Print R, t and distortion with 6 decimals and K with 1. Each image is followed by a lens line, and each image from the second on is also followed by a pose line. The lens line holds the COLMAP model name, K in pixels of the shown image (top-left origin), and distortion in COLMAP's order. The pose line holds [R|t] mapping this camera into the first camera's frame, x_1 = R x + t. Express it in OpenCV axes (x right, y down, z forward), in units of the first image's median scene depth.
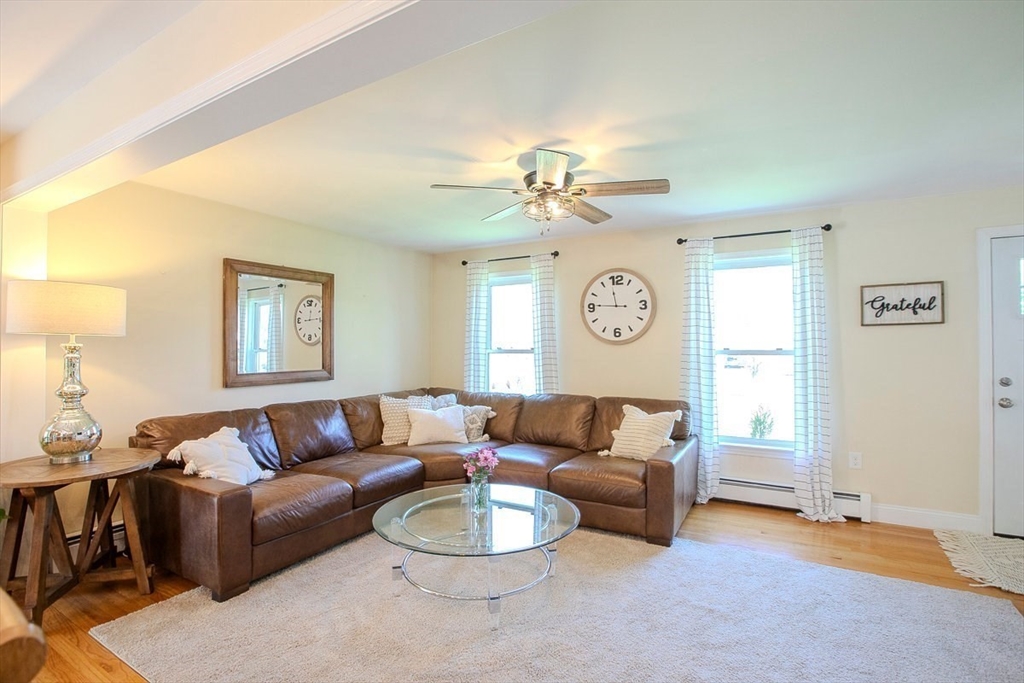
lens RADIAL K [[468.7, 0, 520.7], [0, 468.7, 345.7], [0, 0, 1]] dist [-0.022678, 0.004644]
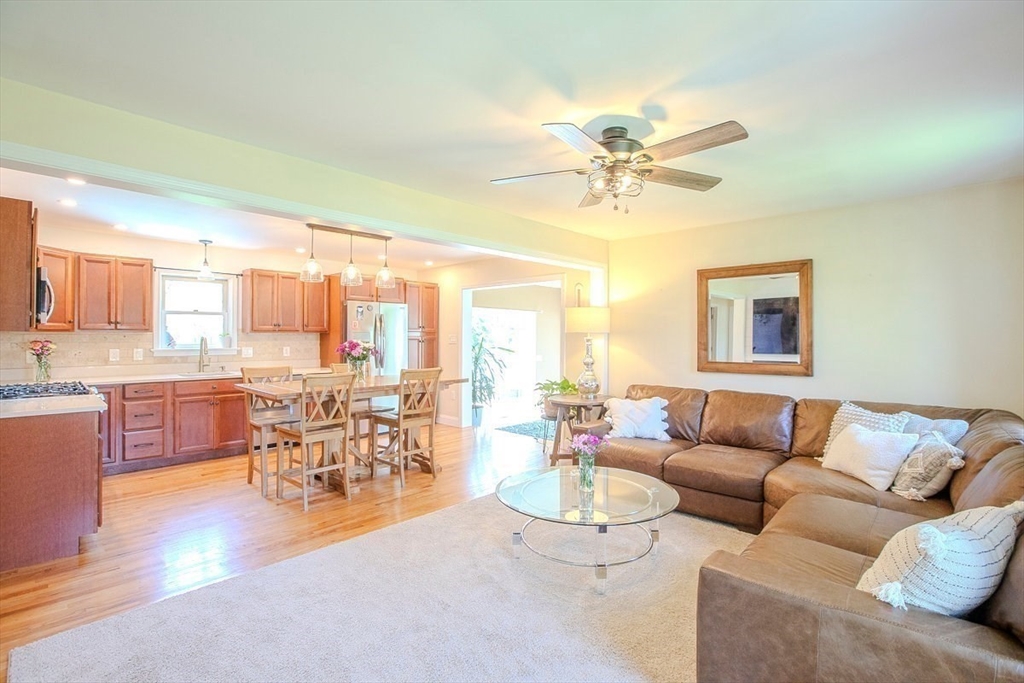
lens RADIAL K [[468.7, 0, 502.5], [0, 468.7, 336.9], [0, 0, 1]] dist [-0.022678, 0.004644]
pose [[-0.213768, -0.000826, -0.976884, 0.737685], [0.001374, 0.999998, -0.001146, -0.003384], [0.976884, -0.001587, -0.213766, 0.749799]]
